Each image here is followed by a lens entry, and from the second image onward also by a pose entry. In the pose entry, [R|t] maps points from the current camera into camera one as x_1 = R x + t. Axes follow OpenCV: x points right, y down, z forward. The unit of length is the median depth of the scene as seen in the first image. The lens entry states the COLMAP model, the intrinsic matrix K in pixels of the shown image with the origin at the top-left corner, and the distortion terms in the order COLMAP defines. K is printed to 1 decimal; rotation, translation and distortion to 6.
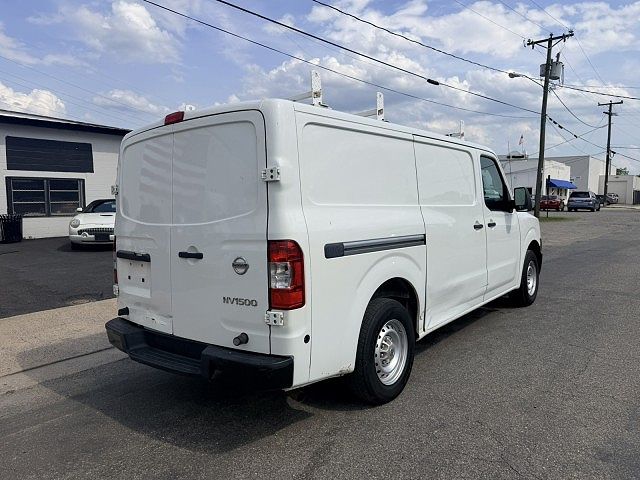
lens RADIAL K [[453.9, 0, 315.2], [0, 453.9, 226.9], [0, 0, 1]] dist [0.076100, -0.095816]
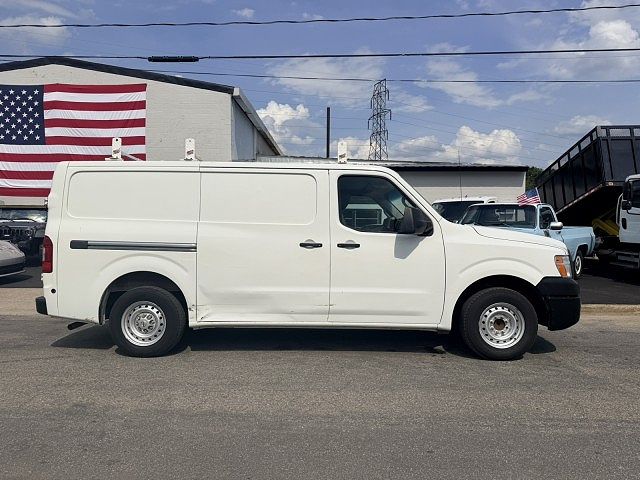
lens RADIAL K [[463.6, 0, 320.0], [0, 463.6, 240.0], [0, 0, 1]] dist [0.082346, -0.105398]
pose [[0.622286, 0.029541, -0.782232, 1.619533], [-0.062367, 0.997982, -0.011926, -0.000964], [0.780301, 0.056206, 0.622873, 0.497459]]
